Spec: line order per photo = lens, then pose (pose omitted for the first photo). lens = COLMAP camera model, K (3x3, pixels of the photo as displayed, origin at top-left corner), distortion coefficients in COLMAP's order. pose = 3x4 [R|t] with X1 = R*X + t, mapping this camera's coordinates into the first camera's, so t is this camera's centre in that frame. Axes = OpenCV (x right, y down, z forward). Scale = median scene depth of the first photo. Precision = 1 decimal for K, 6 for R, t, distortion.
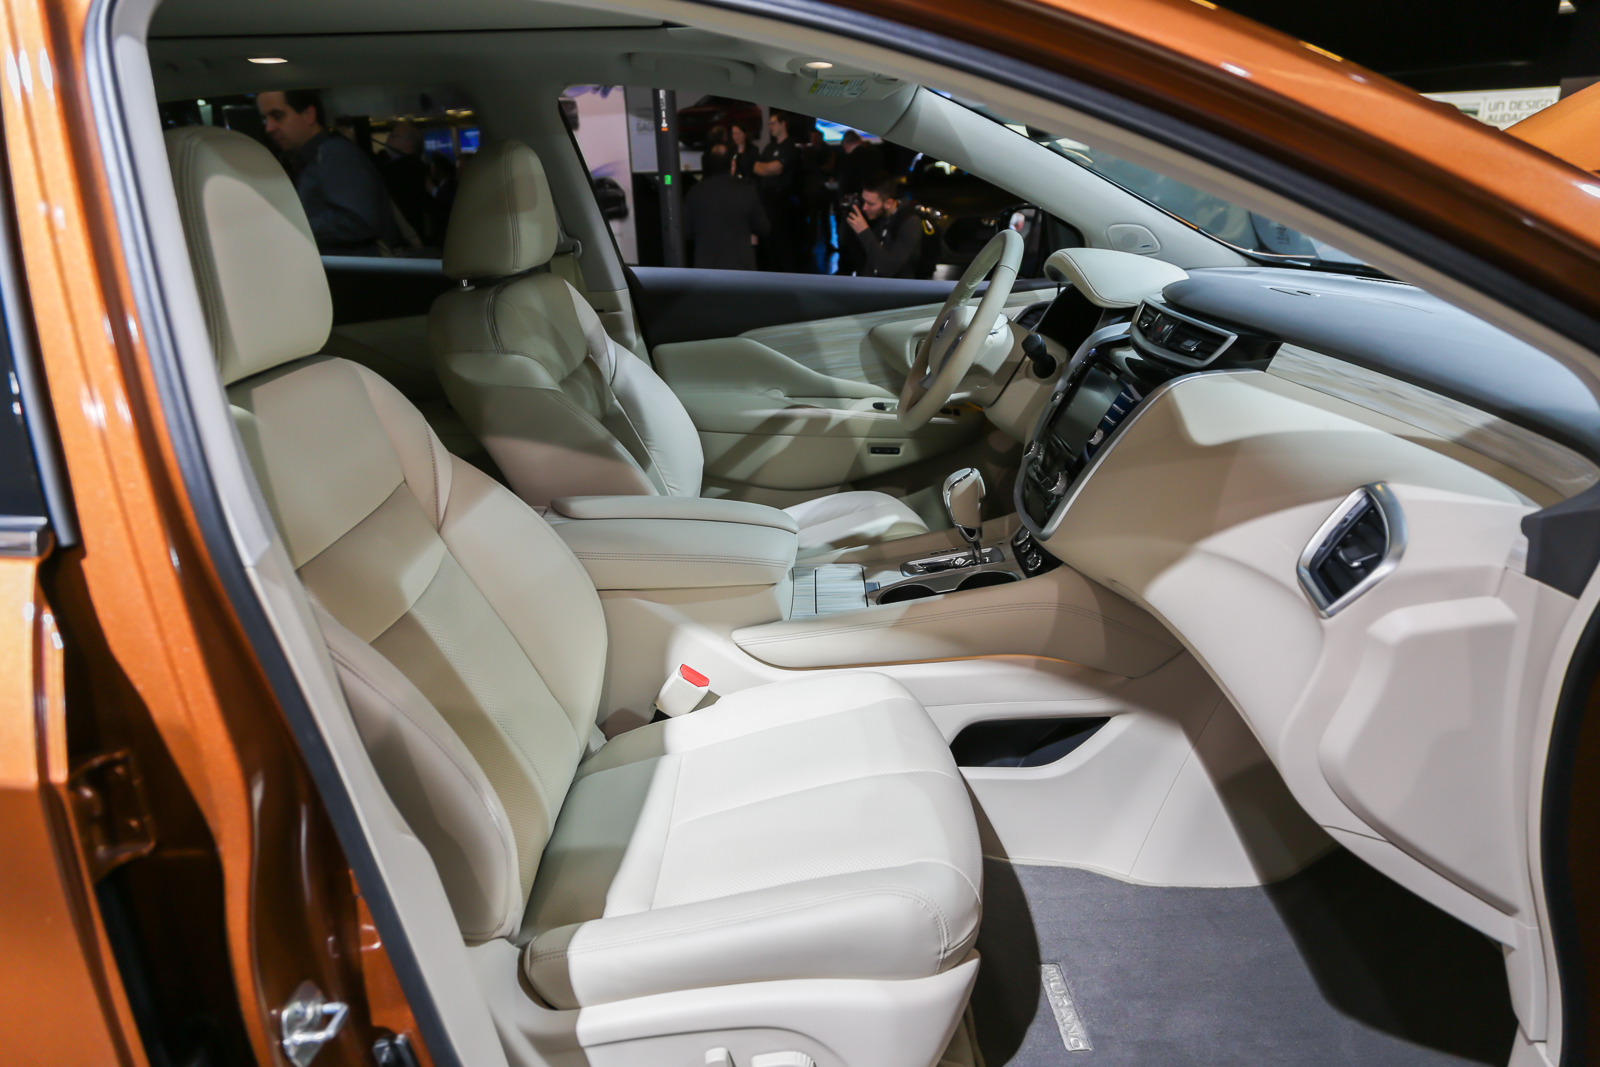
lens RADIAL K [[1038.9, 0, 810.3], [0, 1038.9, 522.1], [0, 0, 1]] dist [-0.010003, 0.004212]
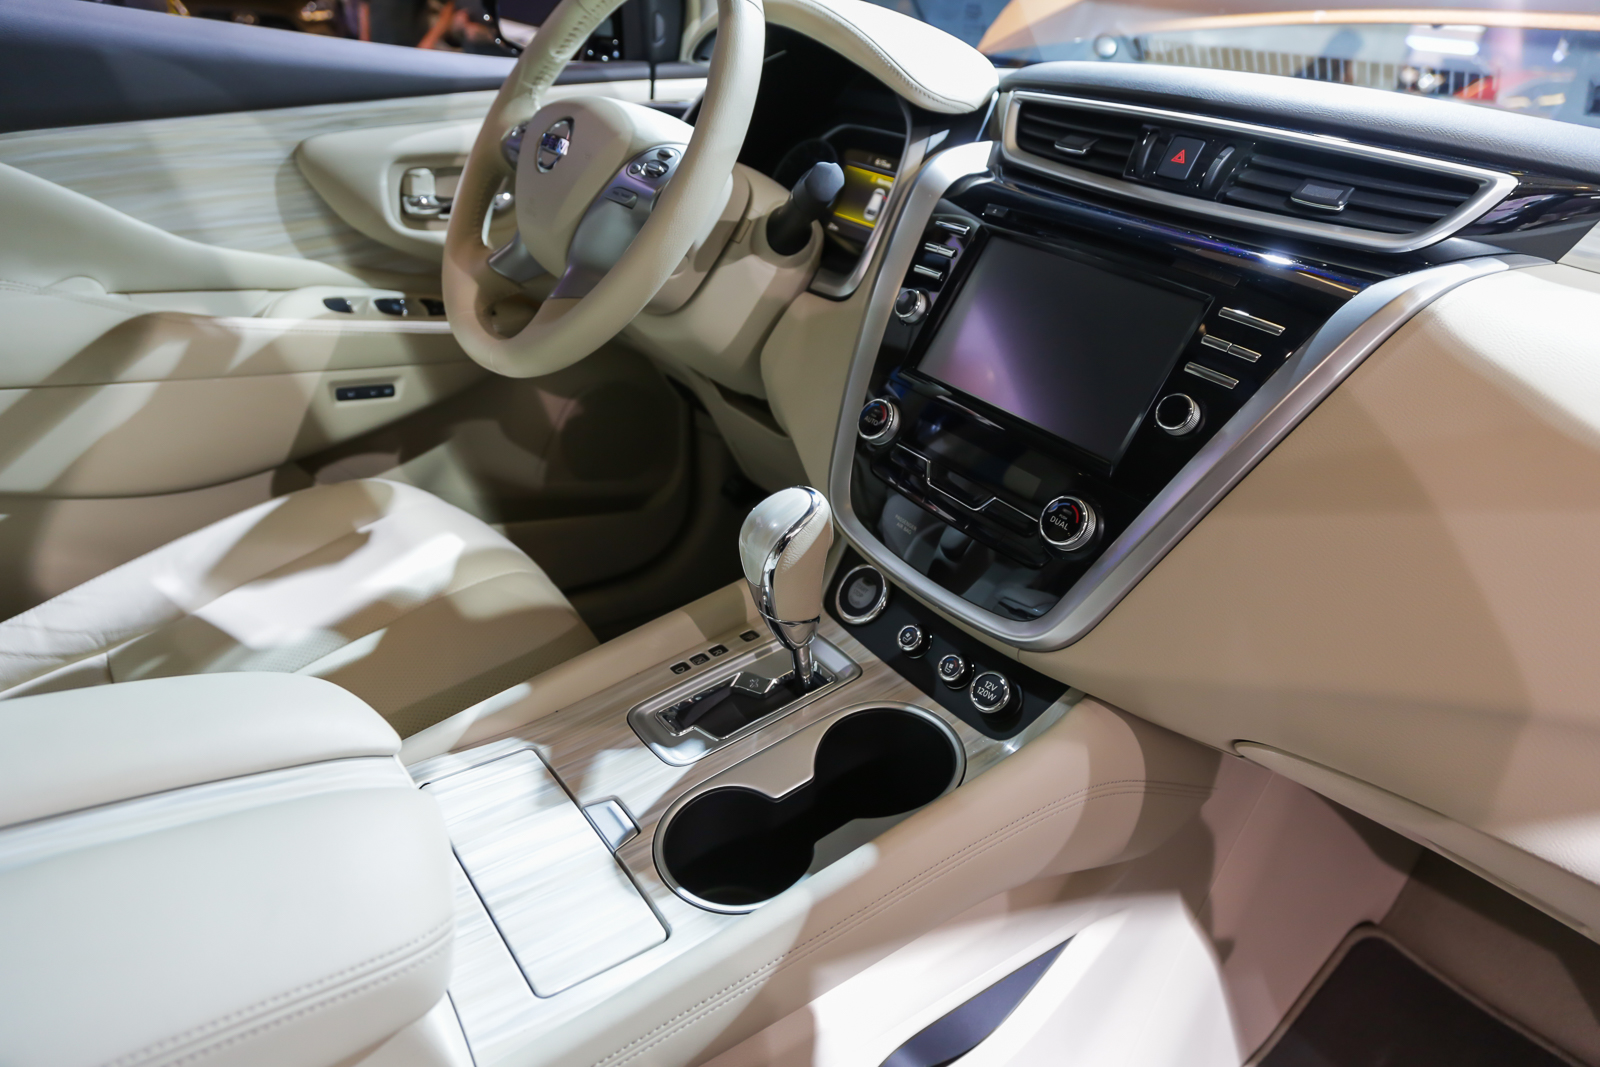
lens RADIAL K [[1038.9, 0, 813.3], [0, 1038.9, 525.8], [0, 0, 1]] dist [-0.010003, 0.004212]
pose [[0.794640, -0.173553, 0.581744, -0.062663], [0.083627, 0.980423, 0.178261, -0.078159], [-0.601293, -0.093004, 0.793597, 0.459094]]
